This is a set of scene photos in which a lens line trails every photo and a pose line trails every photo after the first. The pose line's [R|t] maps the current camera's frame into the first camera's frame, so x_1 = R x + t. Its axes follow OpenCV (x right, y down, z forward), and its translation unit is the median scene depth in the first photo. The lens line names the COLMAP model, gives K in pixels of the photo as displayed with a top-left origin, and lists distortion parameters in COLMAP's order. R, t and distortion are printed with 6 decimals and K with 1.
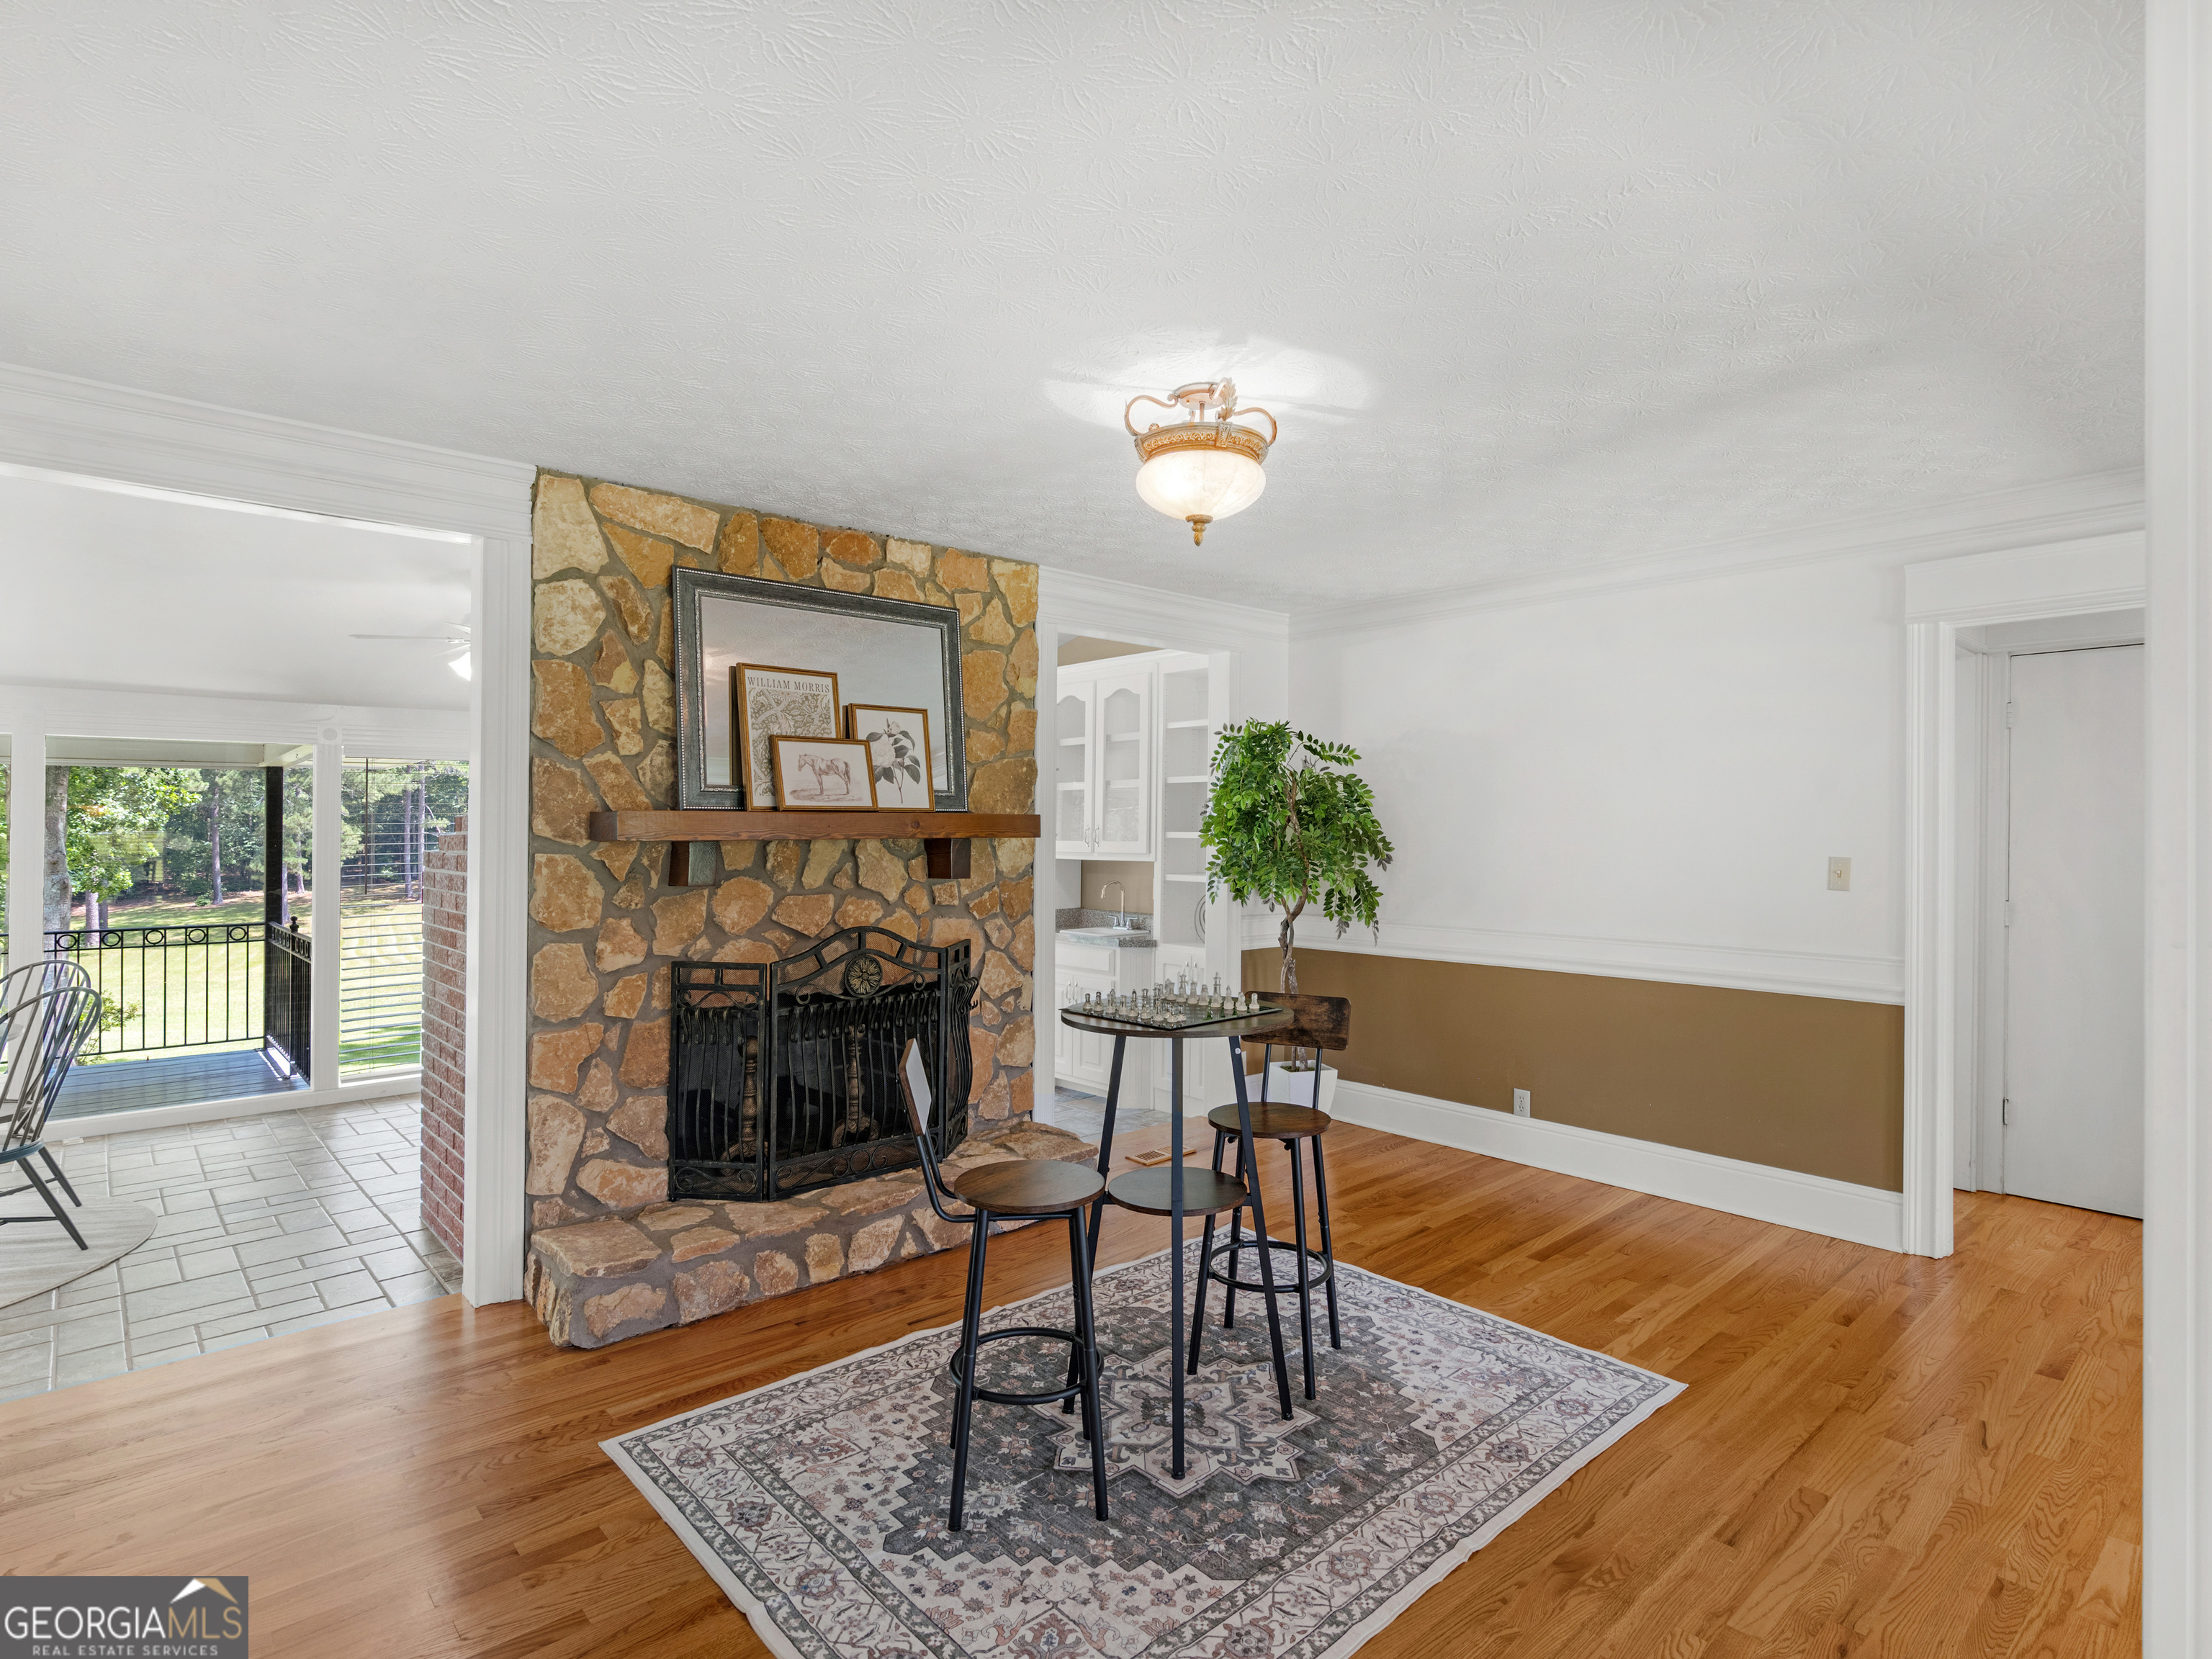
lens RADIAL K [[1145.1, 0, 1112.2], [0, 1145.1, 817.1], [0, 0, 1]] dist [0.007032, 0.001017]
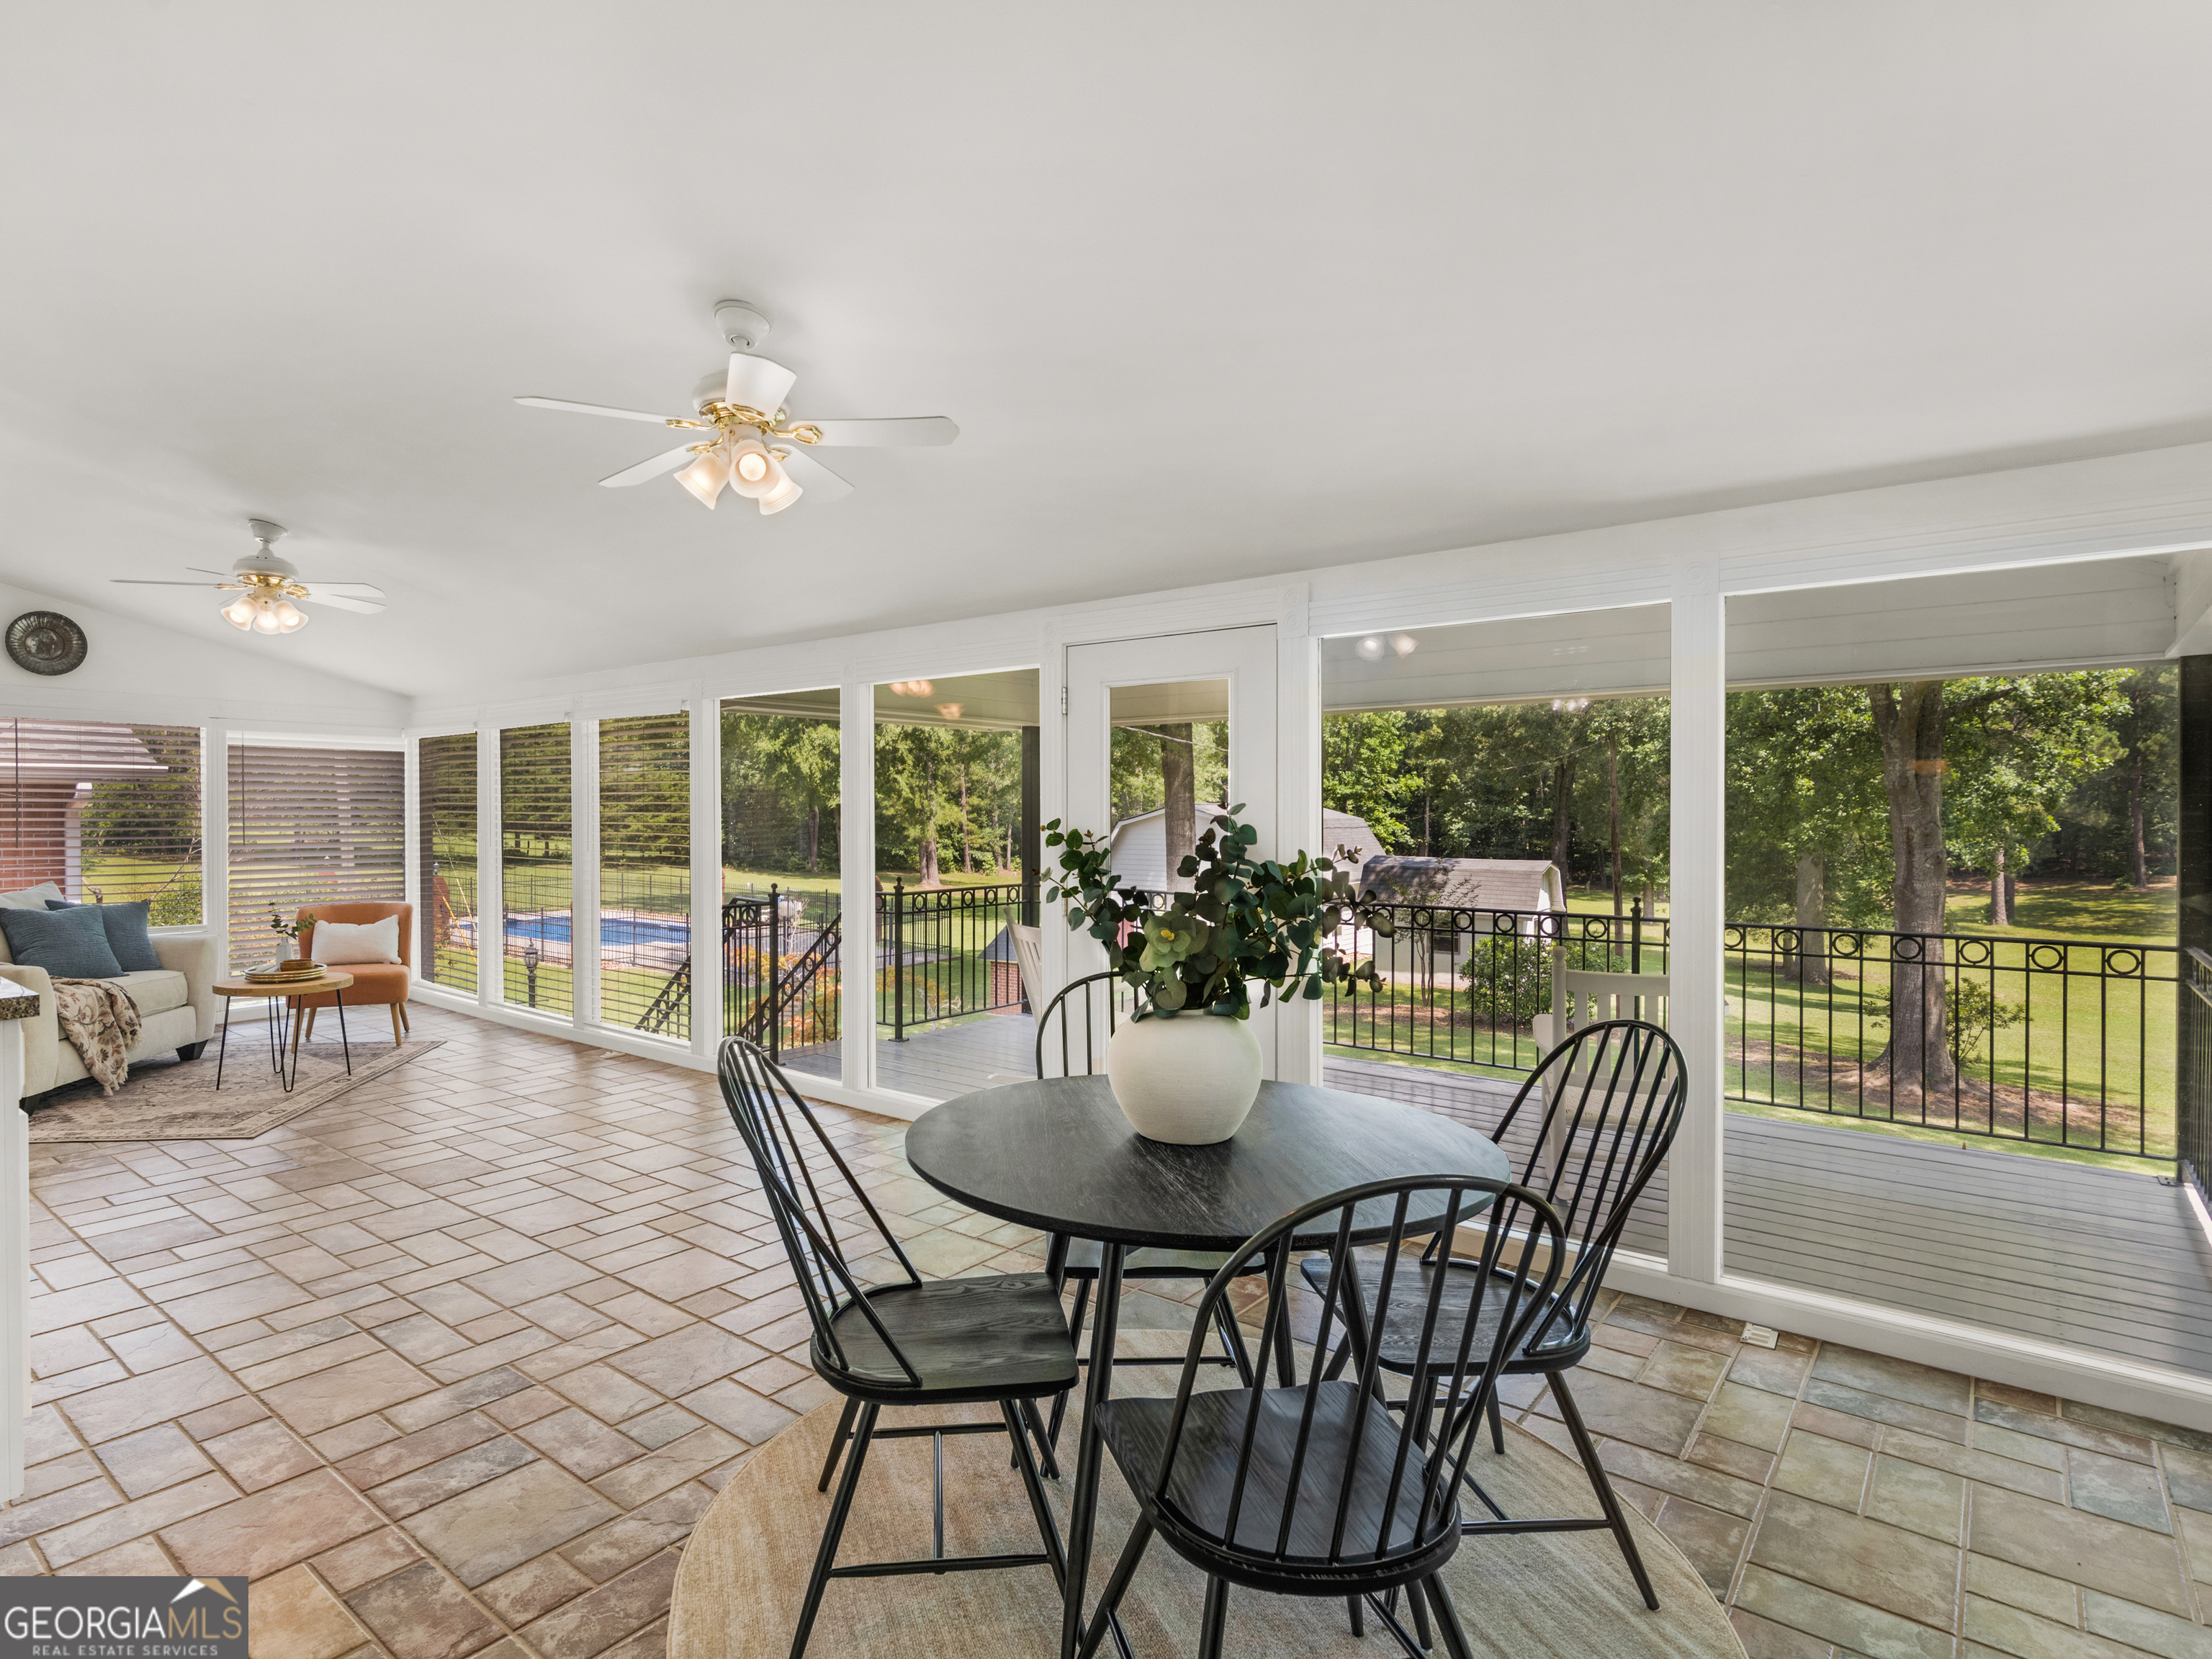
lens RADIAL K [[1145.1, 0, 1112.2], [0, 1145.1, 817.1], [0, 0, 1]] dist [0.007032, 0.001017]
pose [[0.176244, 0.004455, -0.984336, -0.107097], [0.014568, 0.999868, 0.007133, 0.006921], [0.984239, -0.015597, 0.176156, 0.152069]]
